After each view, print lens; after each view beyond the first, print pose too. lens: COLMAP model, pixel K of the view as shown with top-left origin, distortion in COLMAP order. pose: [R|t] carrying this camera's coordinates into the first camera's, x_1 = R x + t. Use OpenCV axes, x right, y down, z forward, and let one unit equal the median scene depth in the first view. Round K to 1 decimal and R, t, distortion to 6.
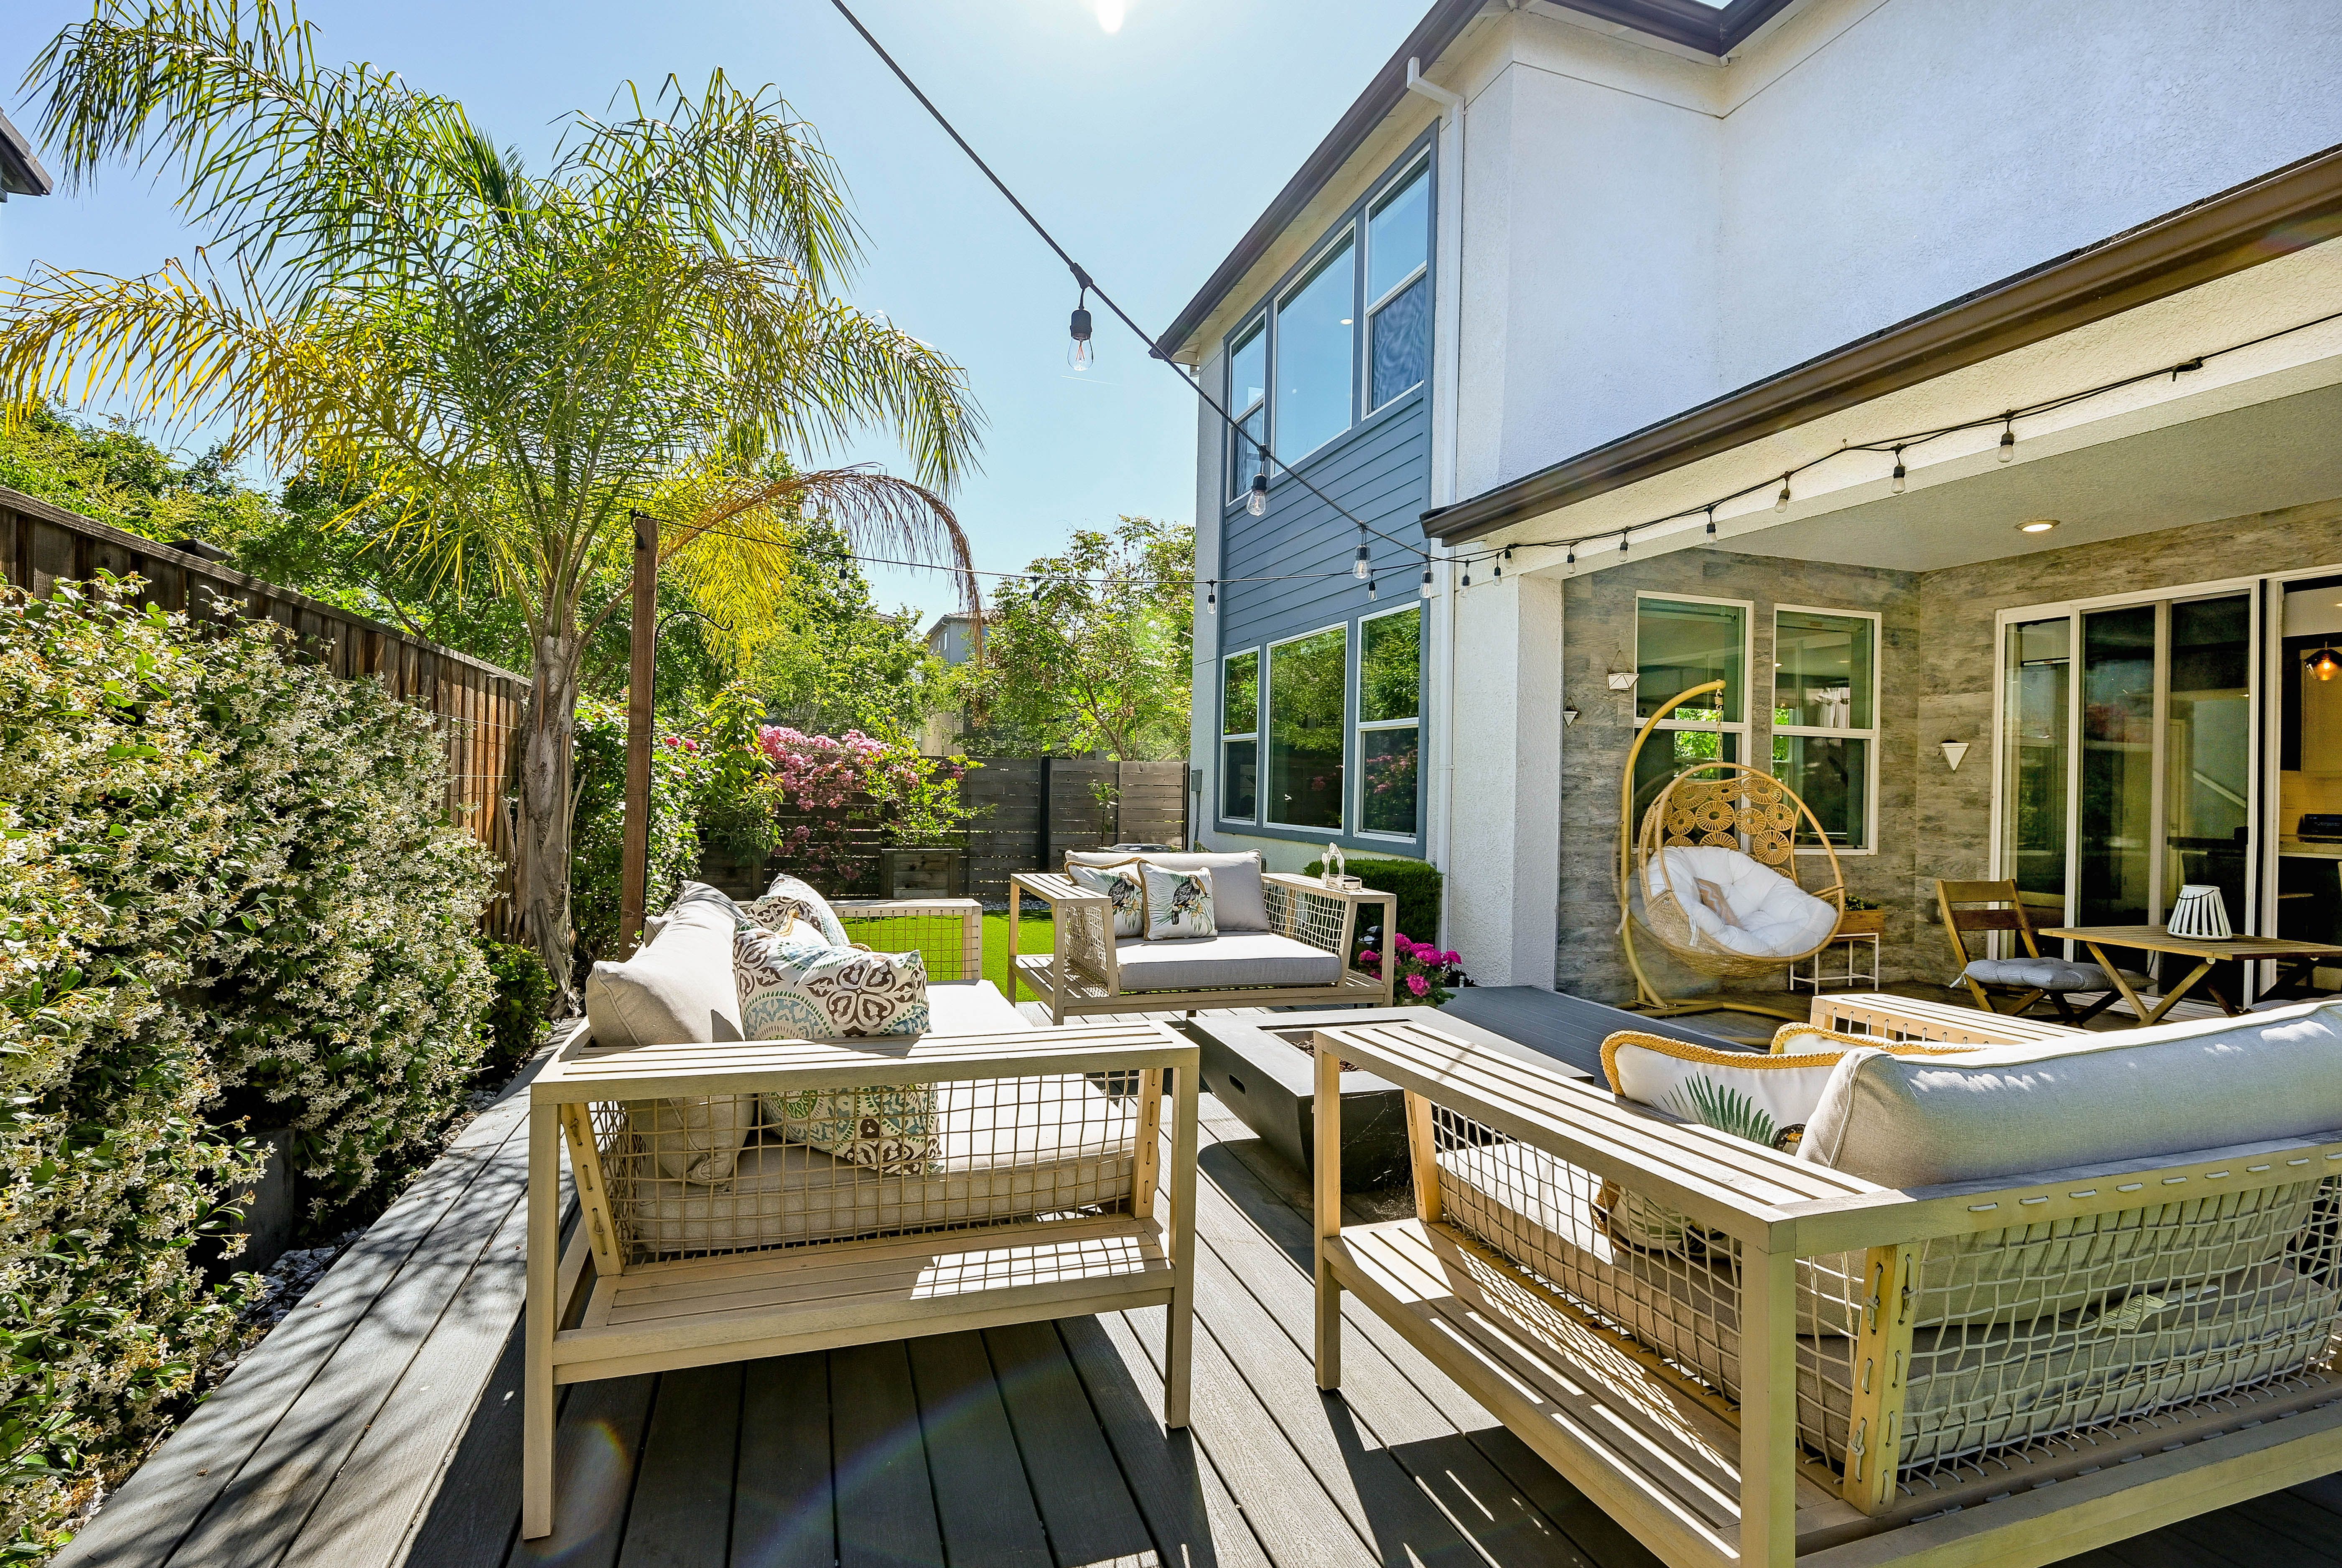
lens RADIAL K [[1014.9, 0, 1171.0], [0, 1014.9, 784.0], [0, 0, 1]] dist [-0.000998, -0.000337]
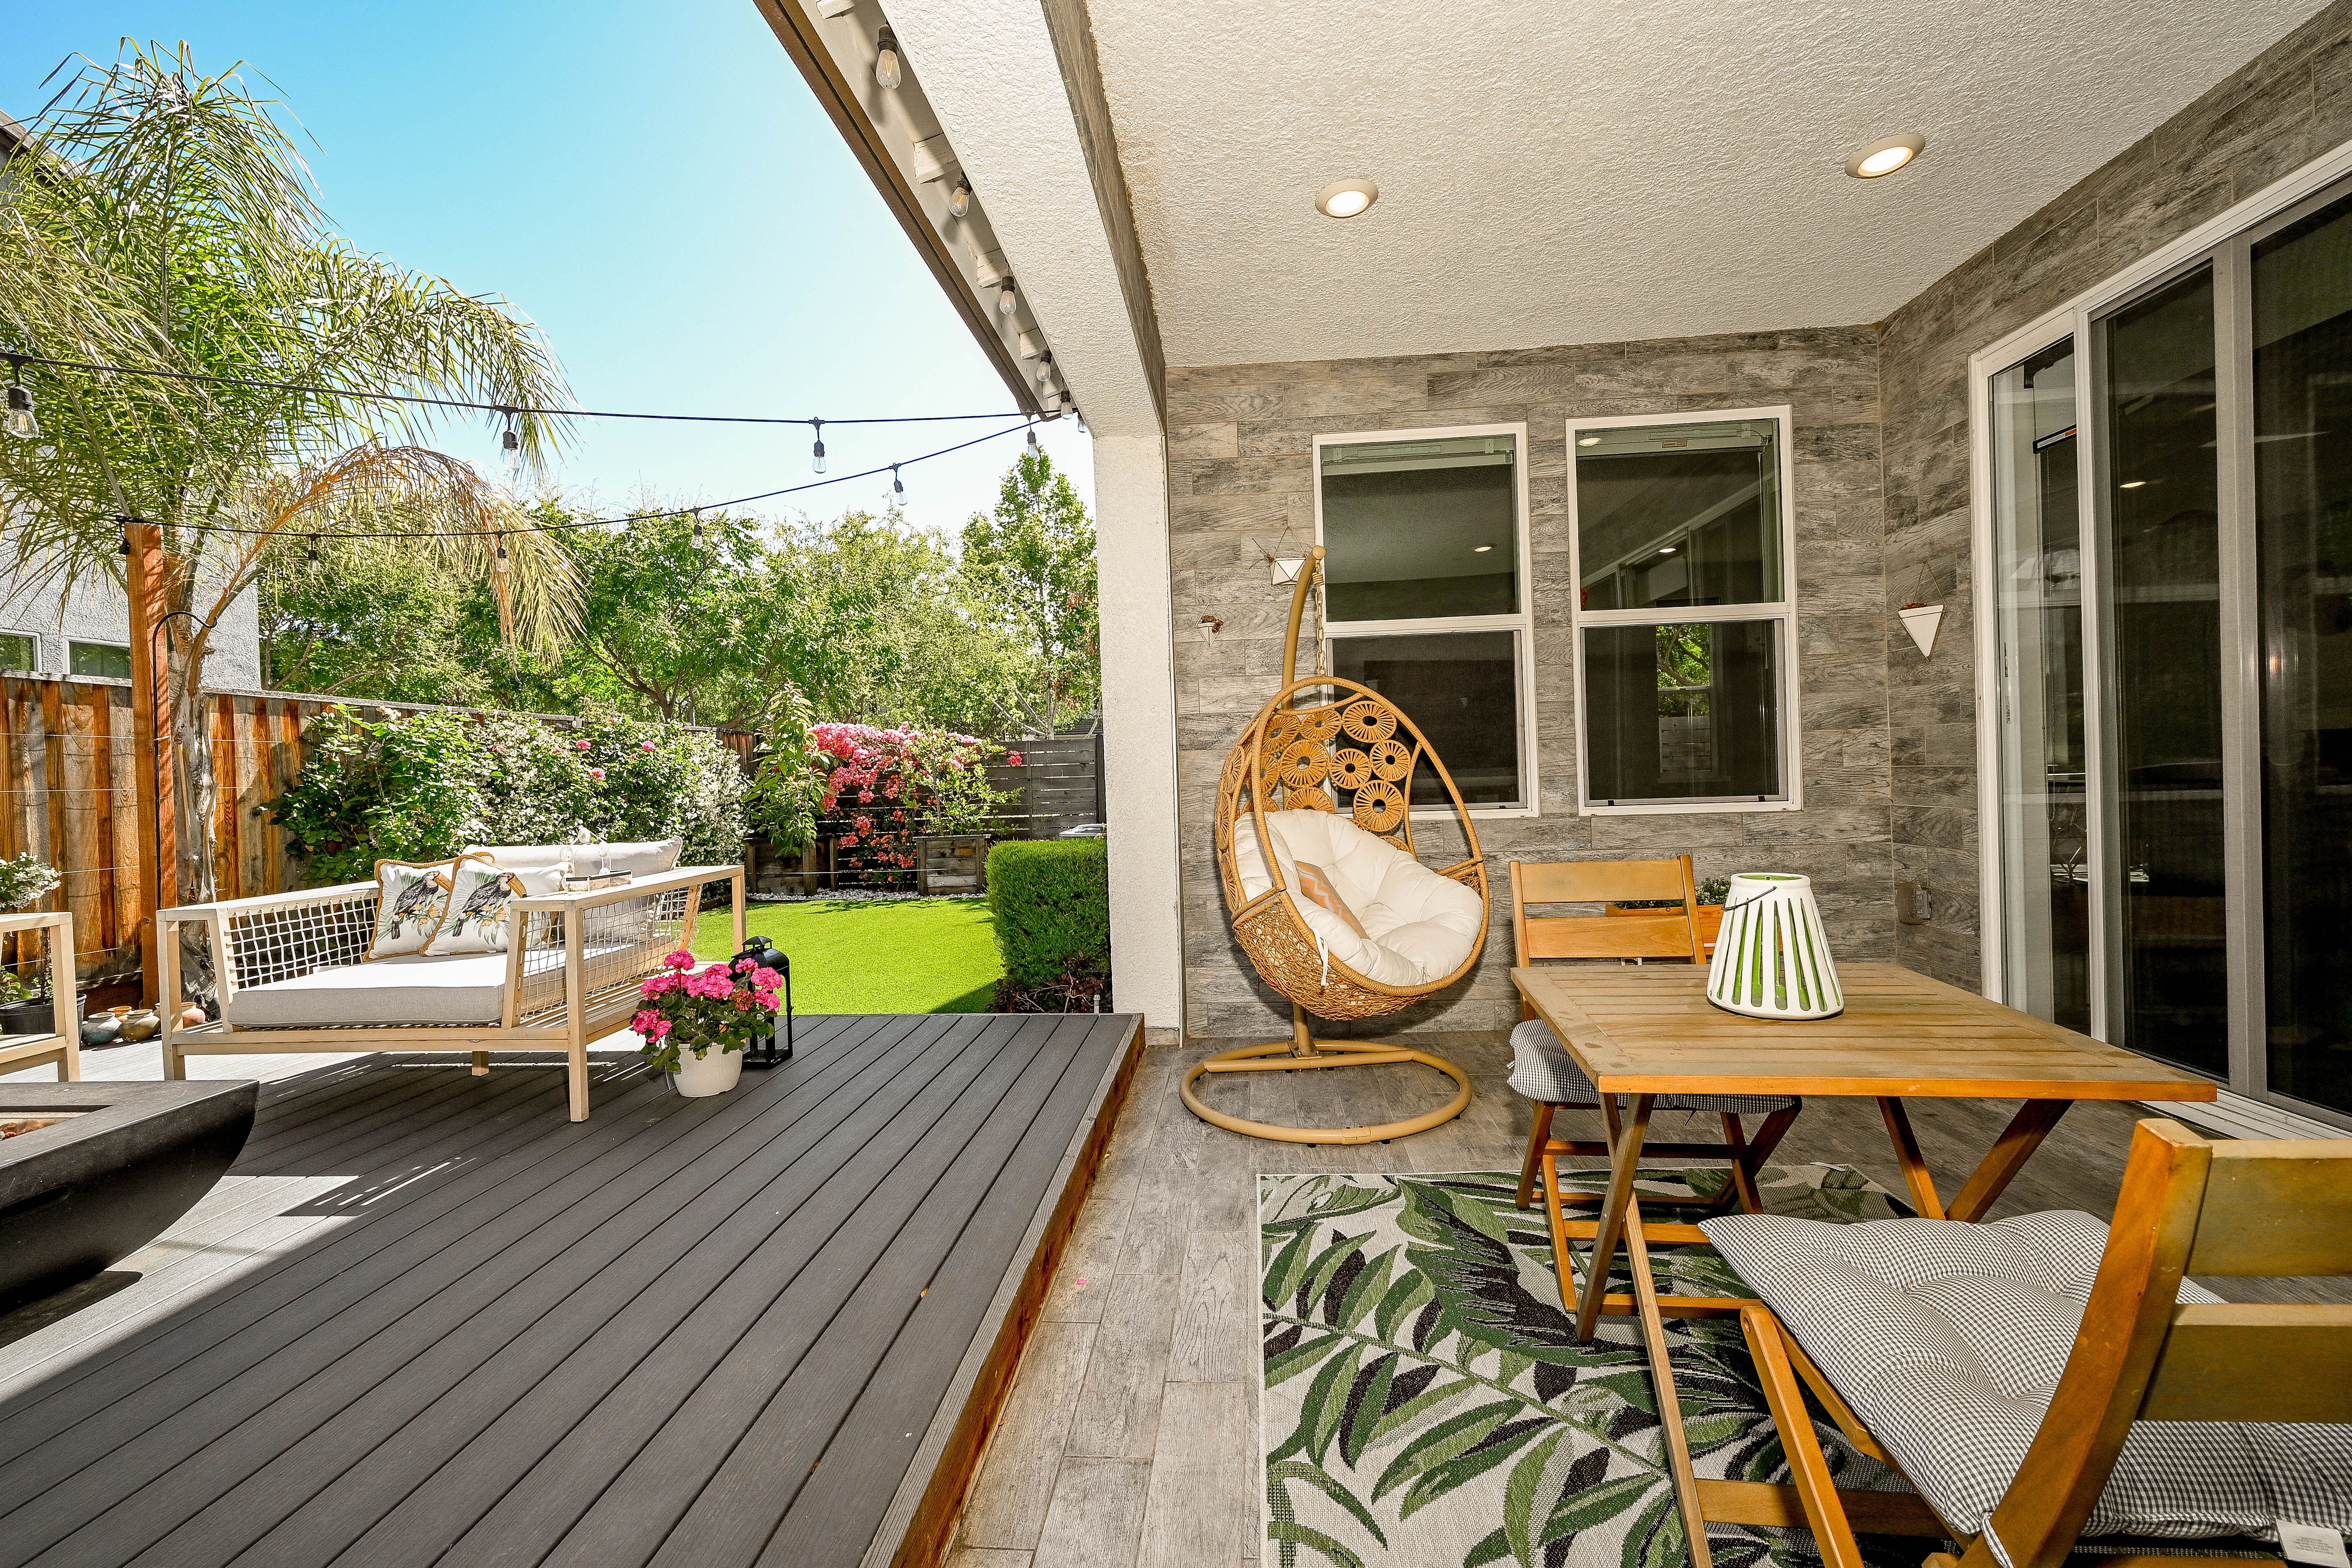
lens RADIAL K [[957.9, 0, 1187.2], [0, 957.9, 782.4], [0, 0, 1]] dist [0.000884, 0.000467]
pose [[0.933783, -0.048282, -0.354568, 0.578690], [0.054784, 0.998464, 0.008316, 0.029839], [0.353622, -0.027190, 0.934993, 0.354213]]
